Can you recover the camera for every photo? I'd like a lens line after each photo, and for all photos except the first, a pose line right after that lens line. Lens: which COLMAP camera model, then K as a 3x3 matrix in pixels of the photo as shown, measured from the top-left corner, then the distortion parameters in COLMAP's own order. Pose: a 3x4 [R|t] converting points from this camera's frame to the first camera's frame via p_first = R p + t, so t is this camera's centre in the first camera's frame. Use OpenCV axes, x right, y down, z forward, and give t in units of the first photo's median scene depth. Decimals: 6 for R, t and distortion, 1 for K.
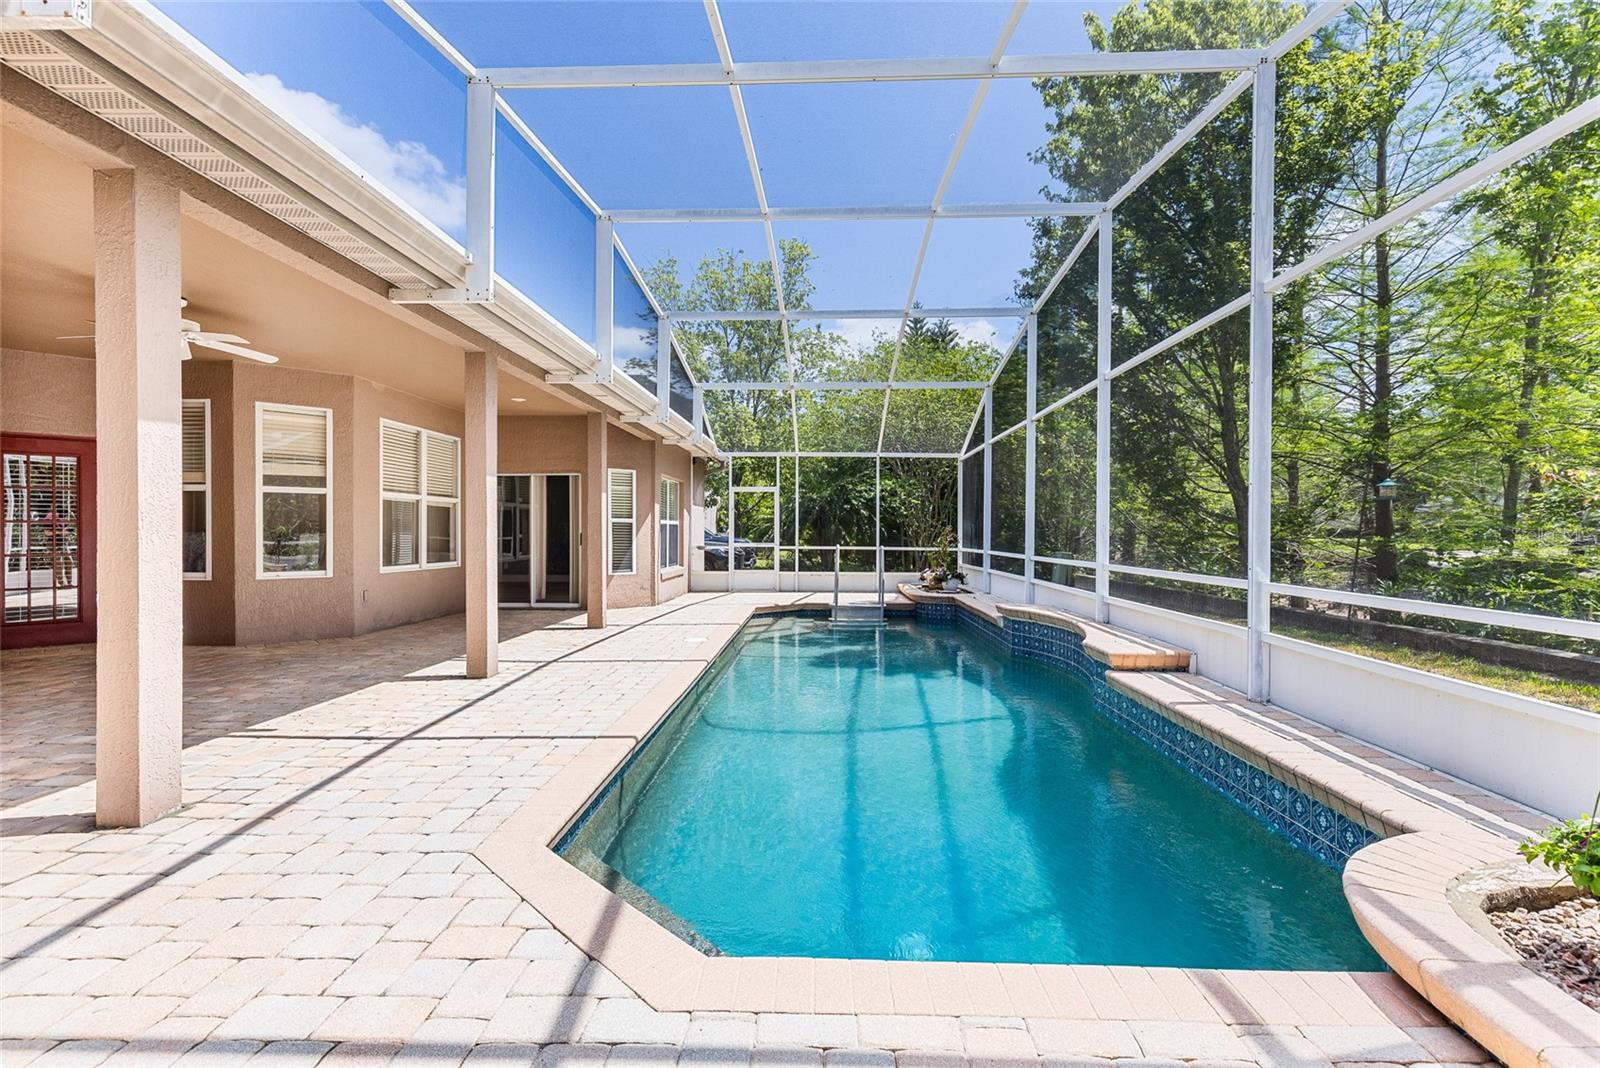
lens RADIAL K [[728.3, 0, 802.5], [0, 728.3, 533.5], [0, 0, 1]] dist [0.010989, -0.000836]
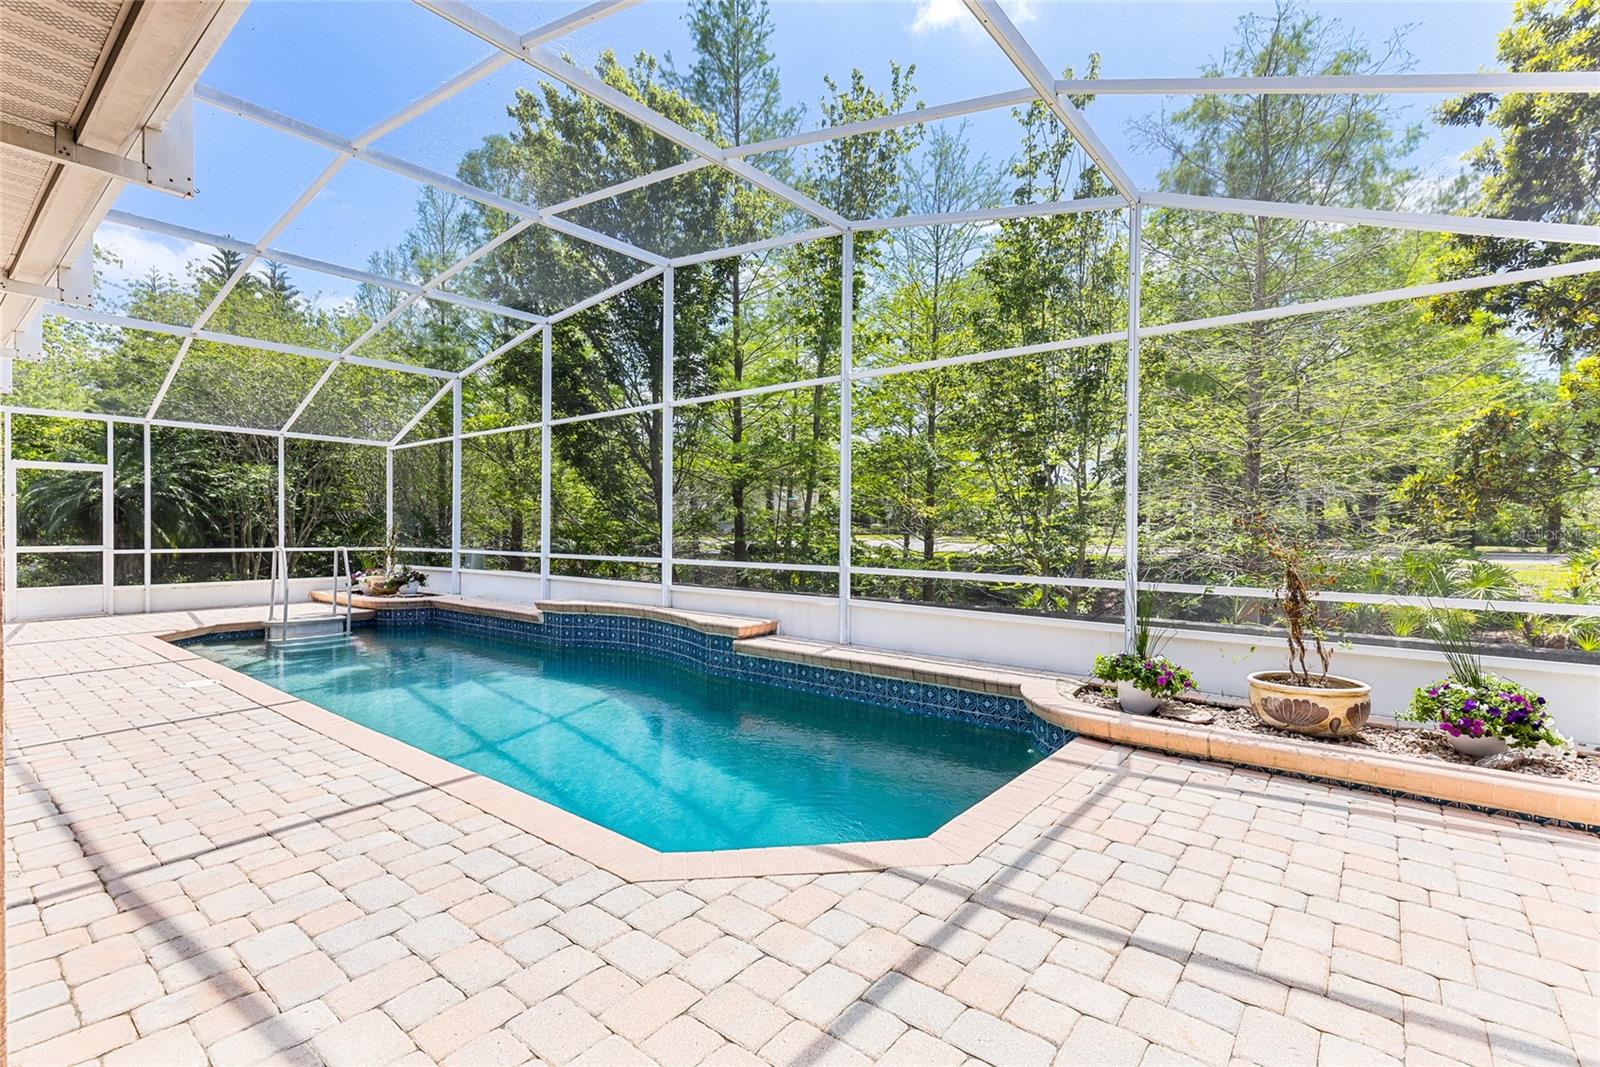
lens RADIAL K [[728.3, 0, 801.9], [0, 728.3, 532.1], [0, 0, 1]] dist [0.010989, -0.000836]
pose [[0.600136, -0.003514, 0.799890, -0.613917], [-0.001308, 0.999985, 0.005375, -0.013605], [-0.799897, -0.004272, 0.600123, 0.145531]]
